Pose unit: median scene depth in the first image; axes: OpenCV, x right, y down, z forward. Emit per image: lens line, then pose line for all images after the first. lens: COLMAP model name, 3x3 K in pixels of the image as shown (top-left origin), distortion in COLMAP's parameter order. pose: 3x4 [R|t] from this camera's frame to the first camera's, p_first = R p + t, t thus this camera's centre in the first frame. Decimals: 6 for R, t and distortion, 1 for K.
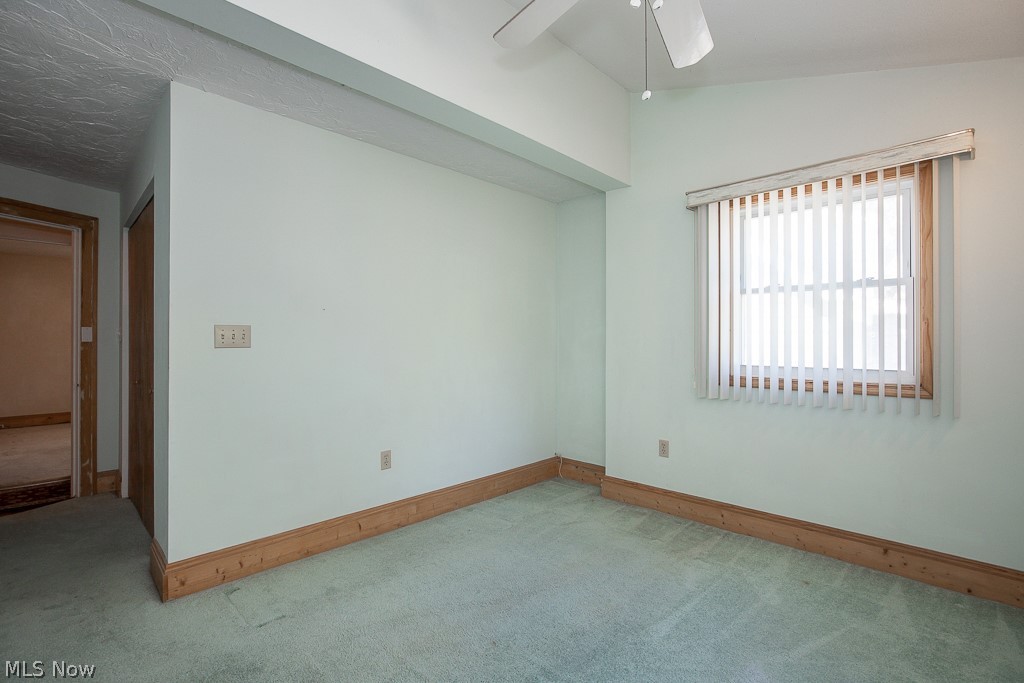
lens RADIAL K [[467.2, 0, 515.1], [0, 467.2, 339.1], [0, 0, 1]] dist [-0.000989, -0.000051]
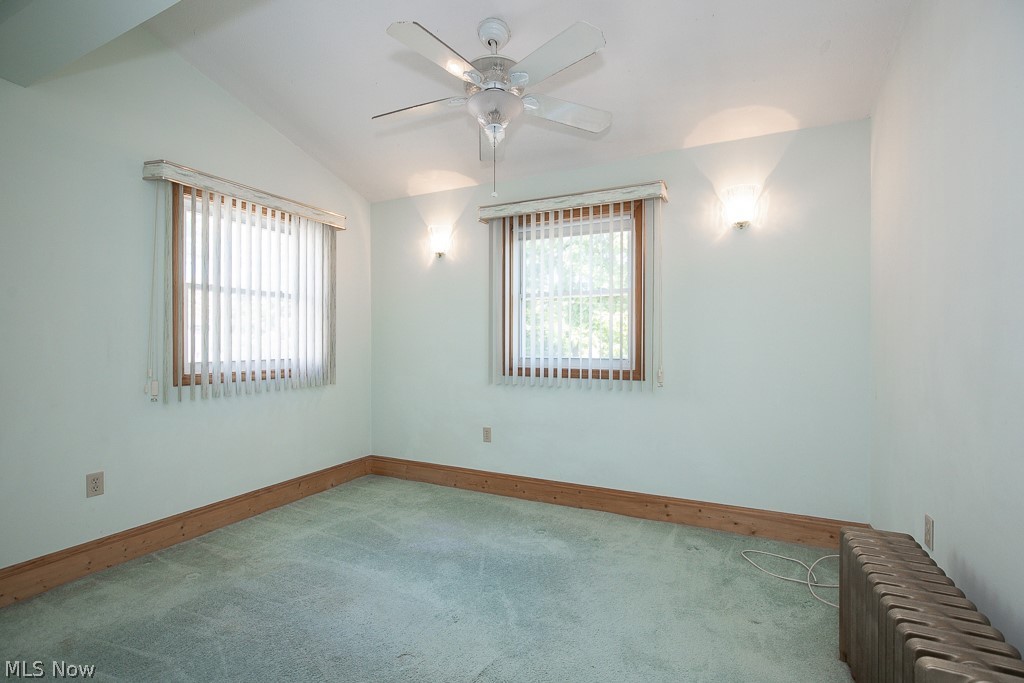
lens RADIAL K [[467.2, 0, 515.6], [0, 467.2, 338.3], [0, 0, 1]] dist [-0.000989, -0.000051]
pose [[-0.295014, 0.000935, 0.955492, -0.710927], [-0.003663, 0.999991, -0.002110, 0.005955], [-0.955486, -0.004123, -0.295008, 0.730656]]
